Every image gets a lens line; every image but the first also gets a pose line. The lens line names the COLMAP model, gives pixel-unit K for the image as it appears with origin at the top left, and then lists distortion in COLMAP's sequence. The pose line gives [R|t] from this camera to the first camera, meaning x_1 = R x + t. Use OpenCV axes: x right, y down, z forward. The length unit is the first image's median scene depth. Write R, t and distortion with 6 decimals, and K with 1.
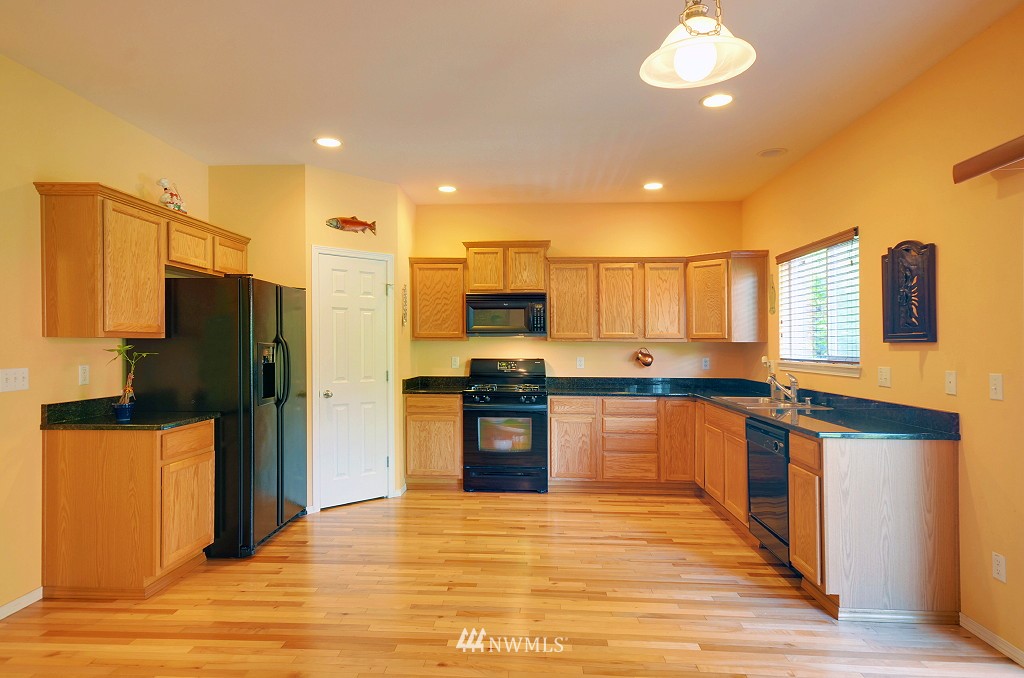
lens RADIAL K [[558.4, 0, 512.0], [0, 558.4, 339.0], [0, 0, 1]] dist [0.014617, 0.001177]
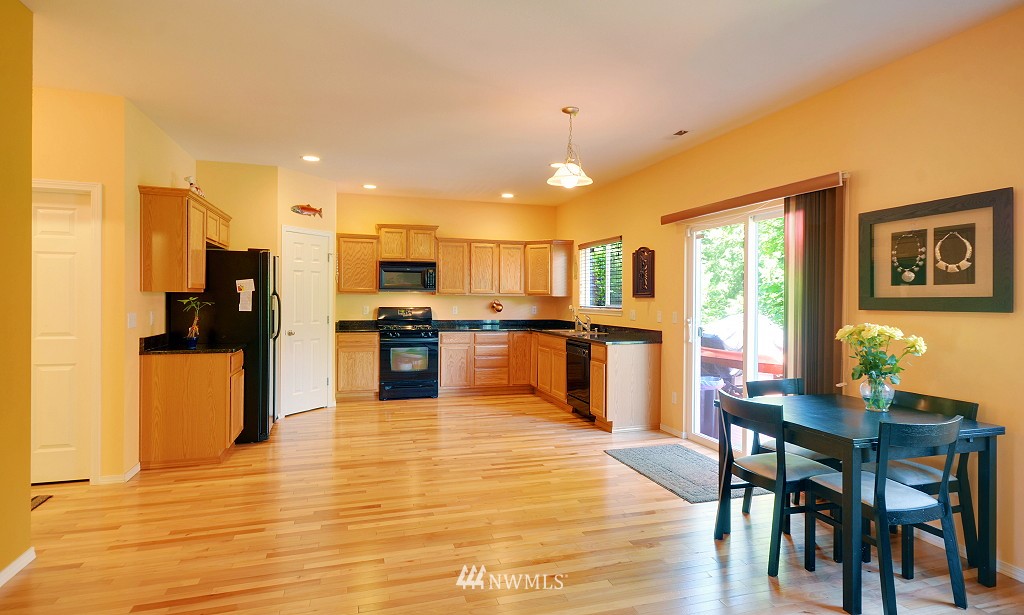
lens RADIAL K [[529.4, 0, 512.0], [0, 529.4, 307.5], [0, 0, 1]] dist [-0.000648, 0.000088]
pose [[0.933554, -0.002937, 0.358425, -0.256701], [-0.008349, 0.999517, 0.029937, -0.006956], [-0.358340, -0.030940, 0.933078, -0.373033]]
